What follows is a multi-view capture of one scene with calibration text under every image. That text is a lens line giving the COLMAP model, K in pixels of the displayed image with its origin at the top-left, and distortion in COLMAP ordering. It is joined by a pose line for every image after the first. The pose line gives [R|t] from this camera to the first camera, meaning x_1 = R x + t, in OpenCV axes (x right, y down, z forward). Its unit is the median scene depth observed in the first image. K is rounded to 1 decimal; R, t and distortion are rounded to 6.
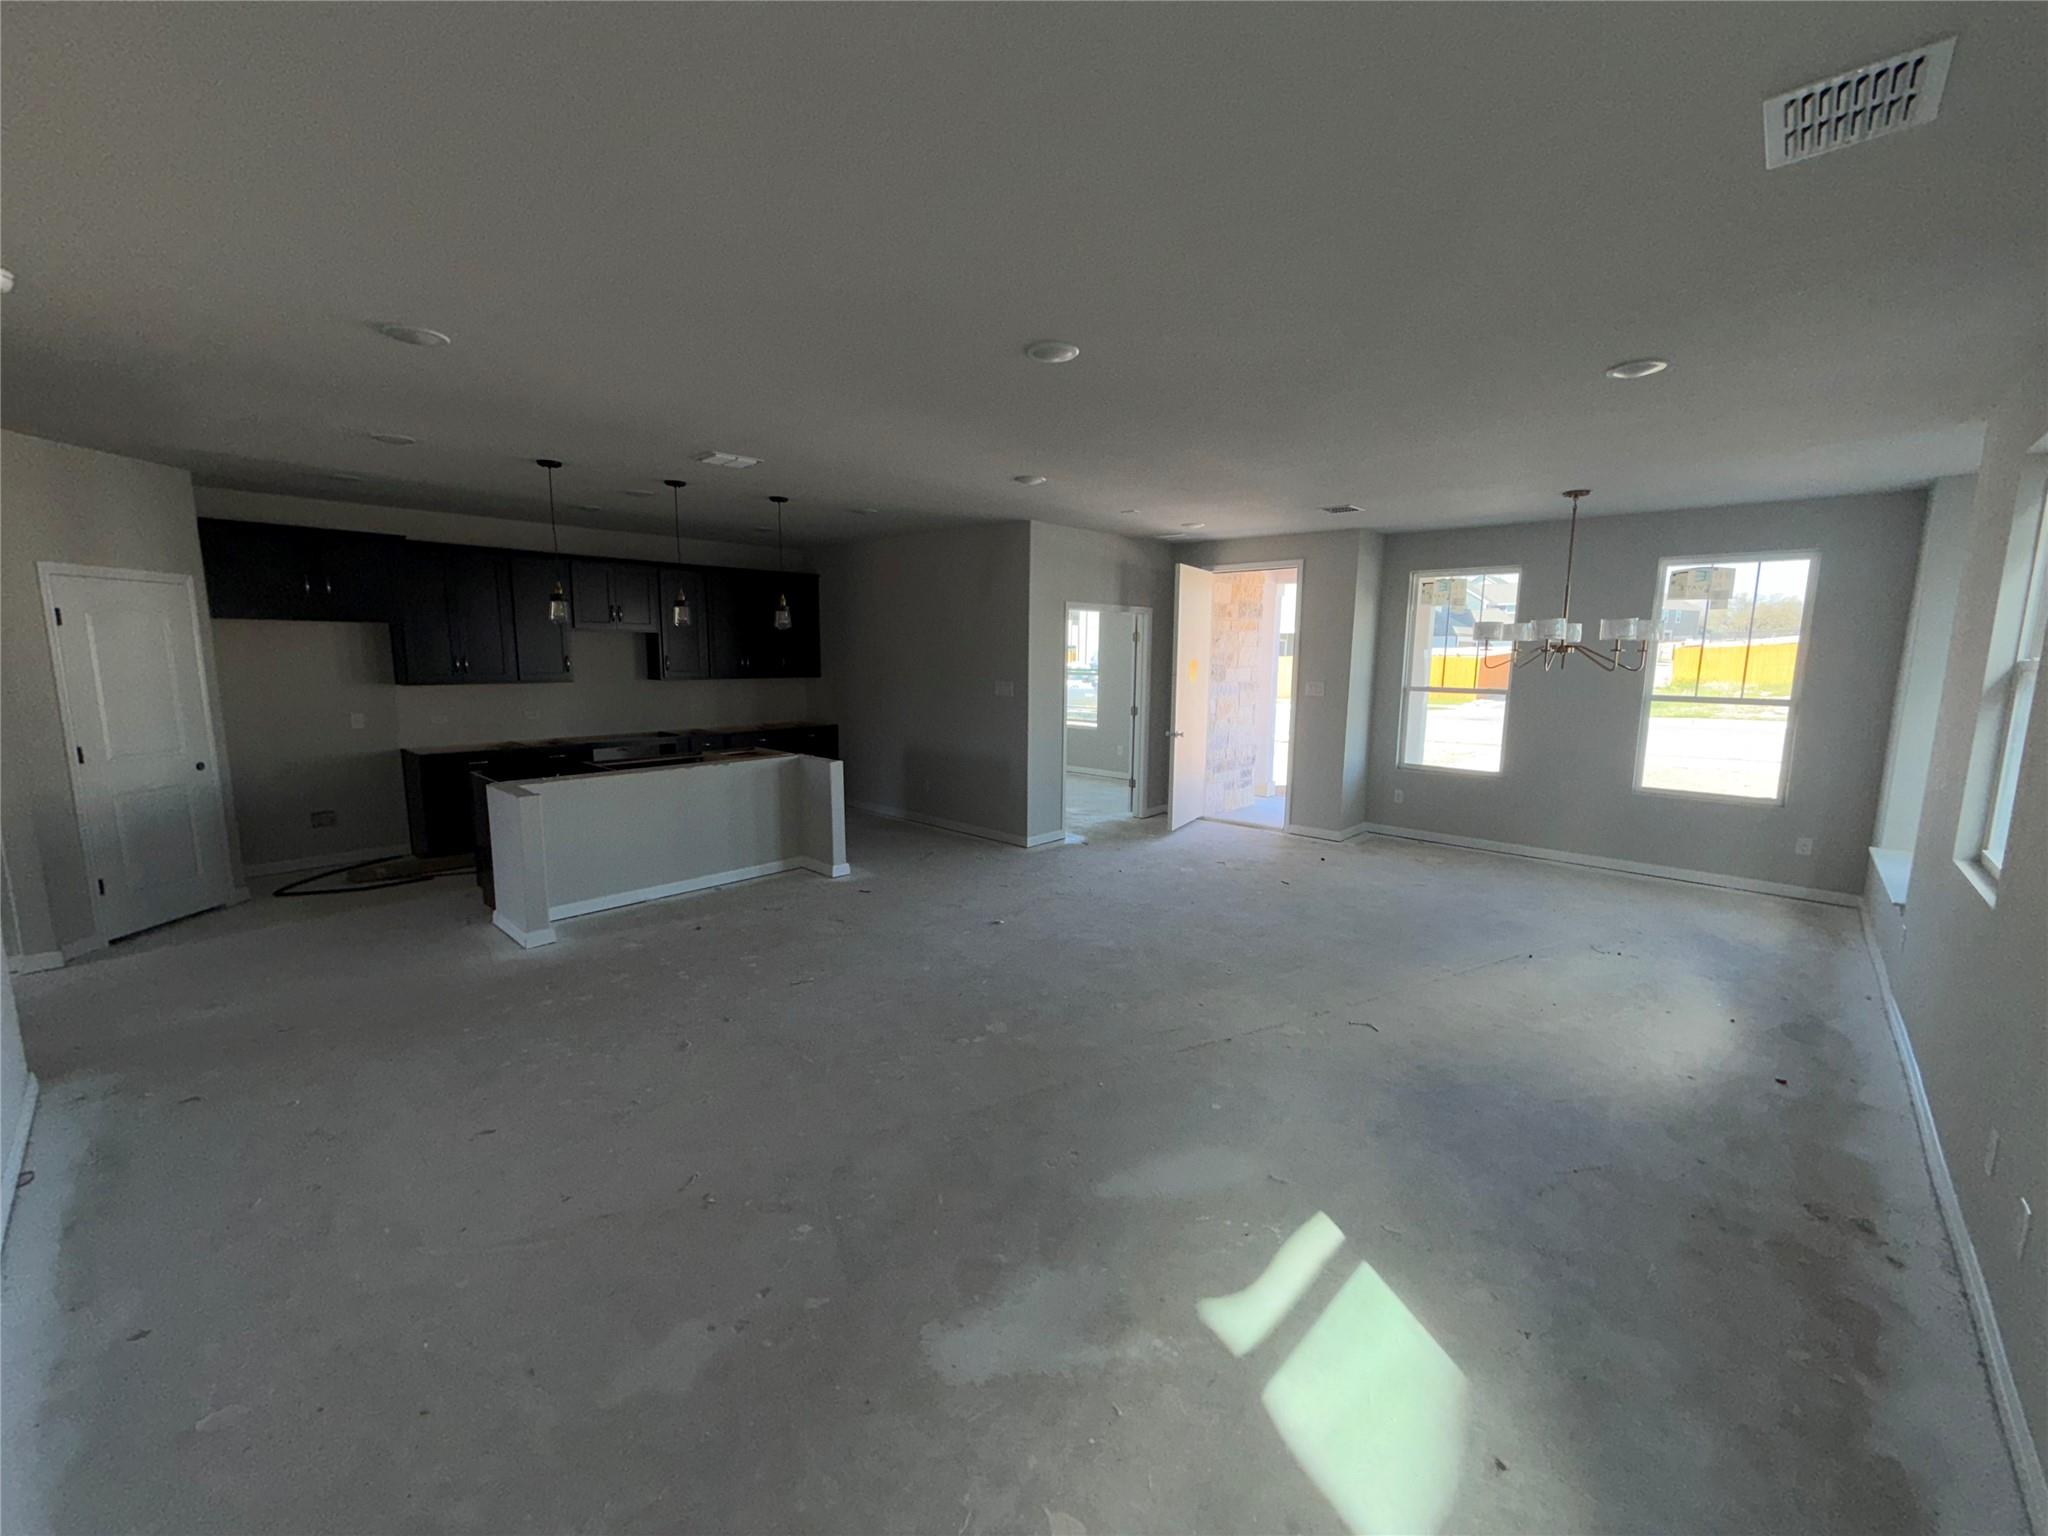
lens RADIAL K [[817.3, 0, 1020.4], [0, 817.3, 765.5], [0, 0, 1]] dist [0.000159, 0.001669]
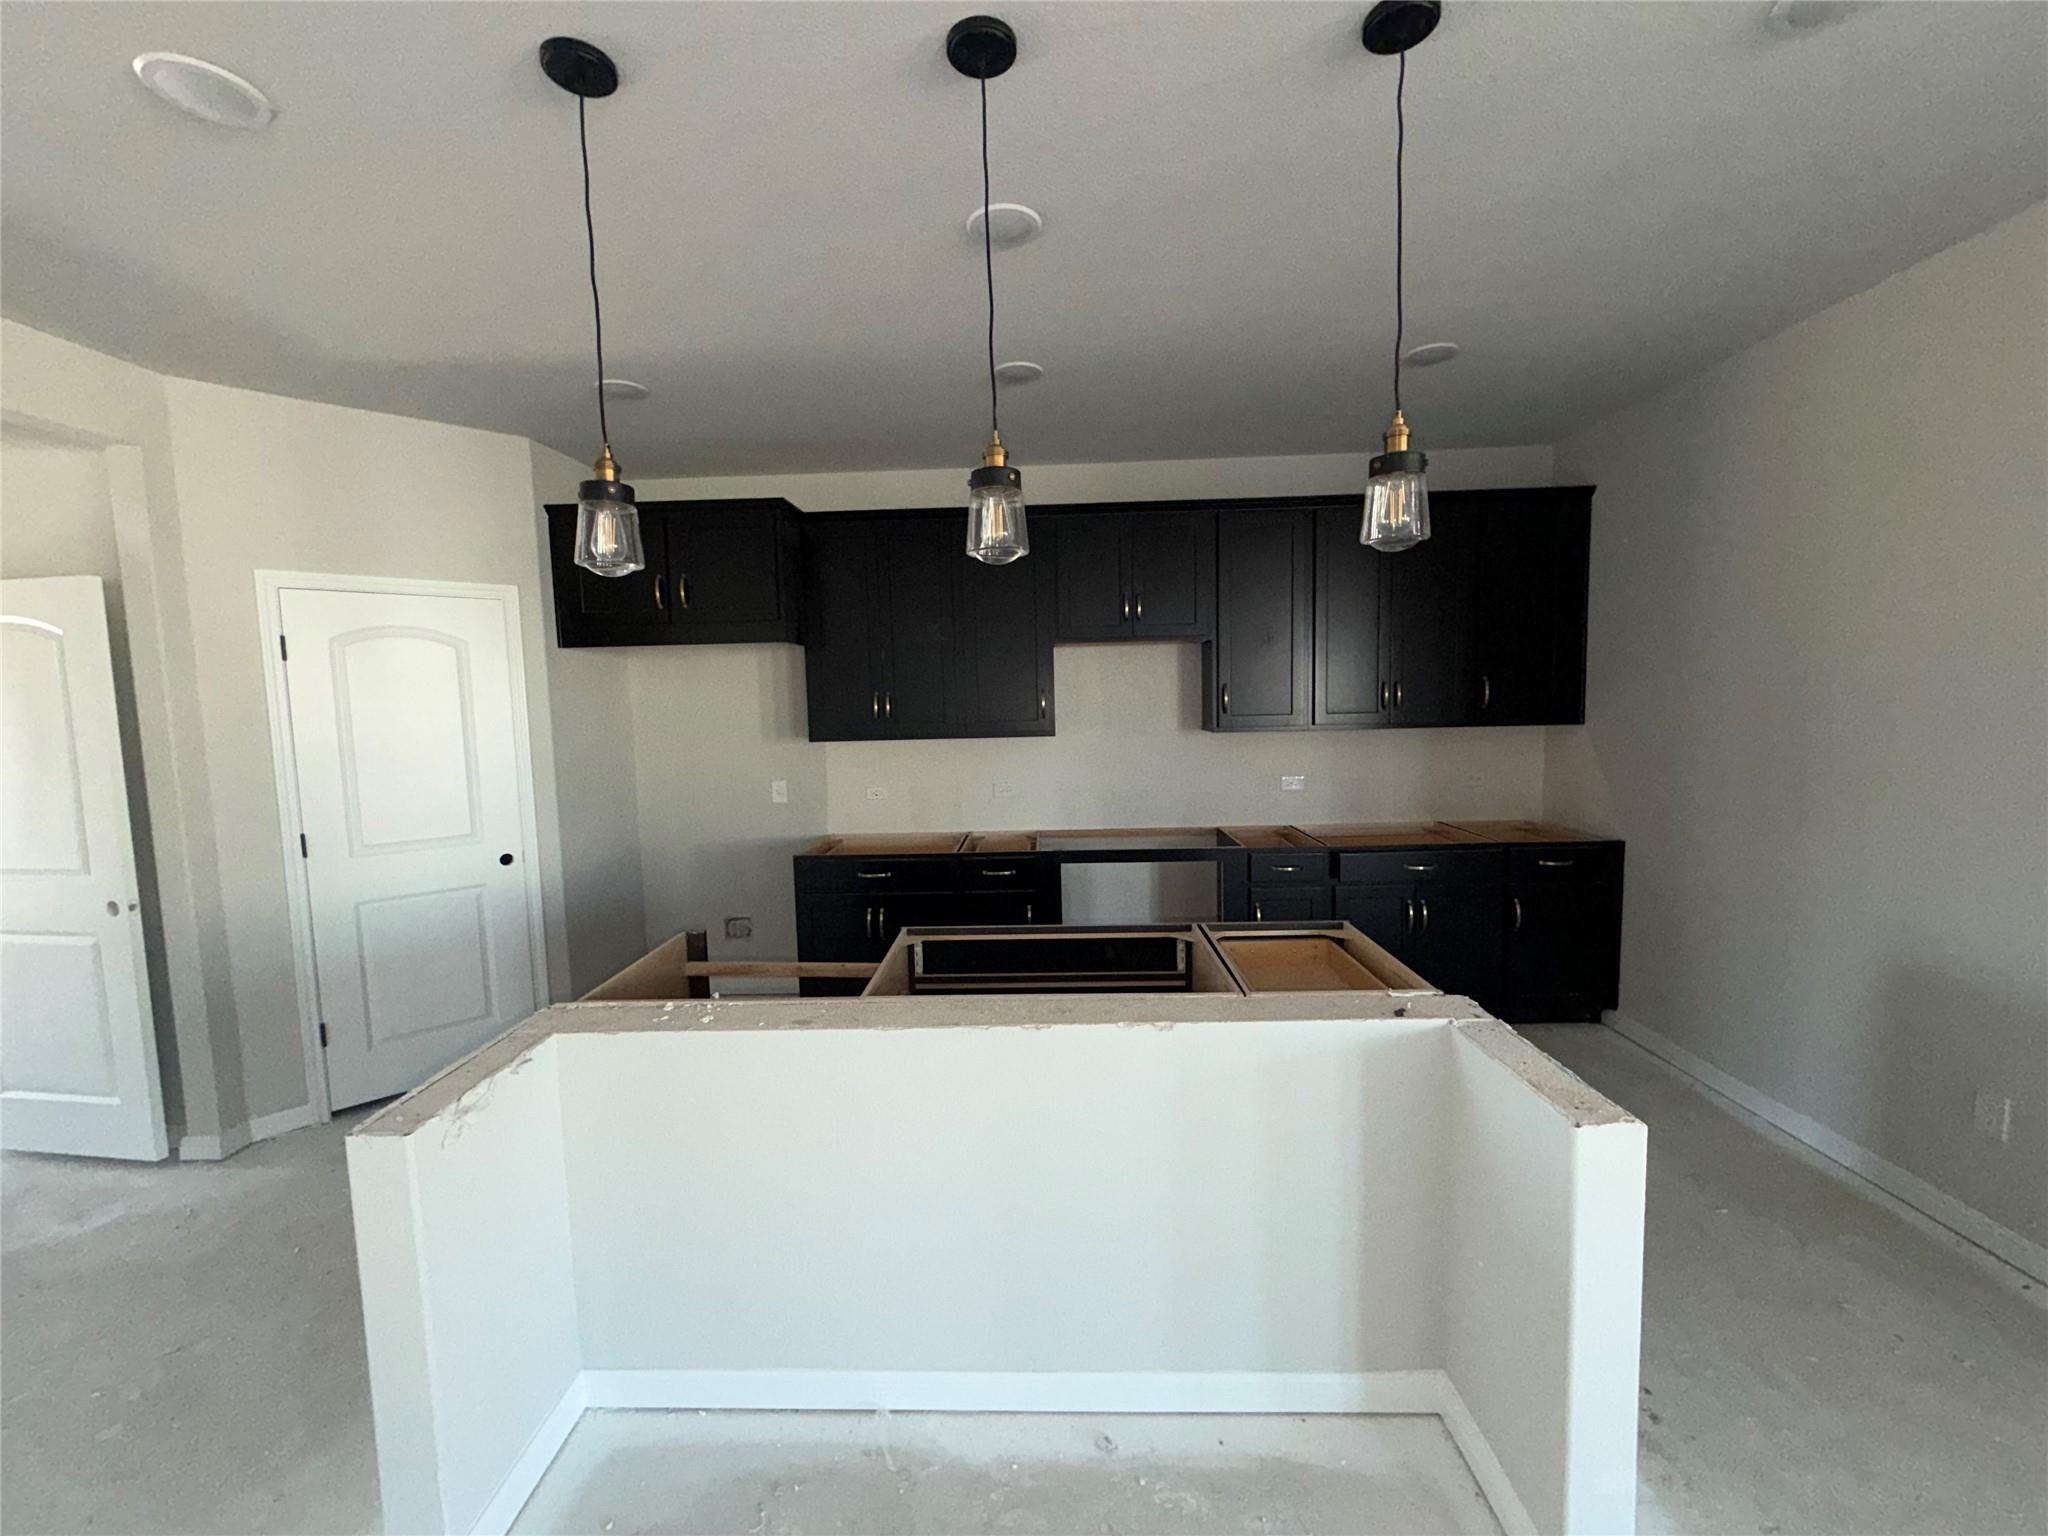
lens RADIAL K [[817.3, 0, 1018.8], [0, 817.3, 763.7], [0, 0, 1]] dist [0.000159, 0.001669]
pose [[0.655264, 0.036181, -0.754533, -0.163593], [-0.076207, 0.996923, -0.018376, -0.082365], [0.751546, 0.069542, 0.656004, 0.713367]]
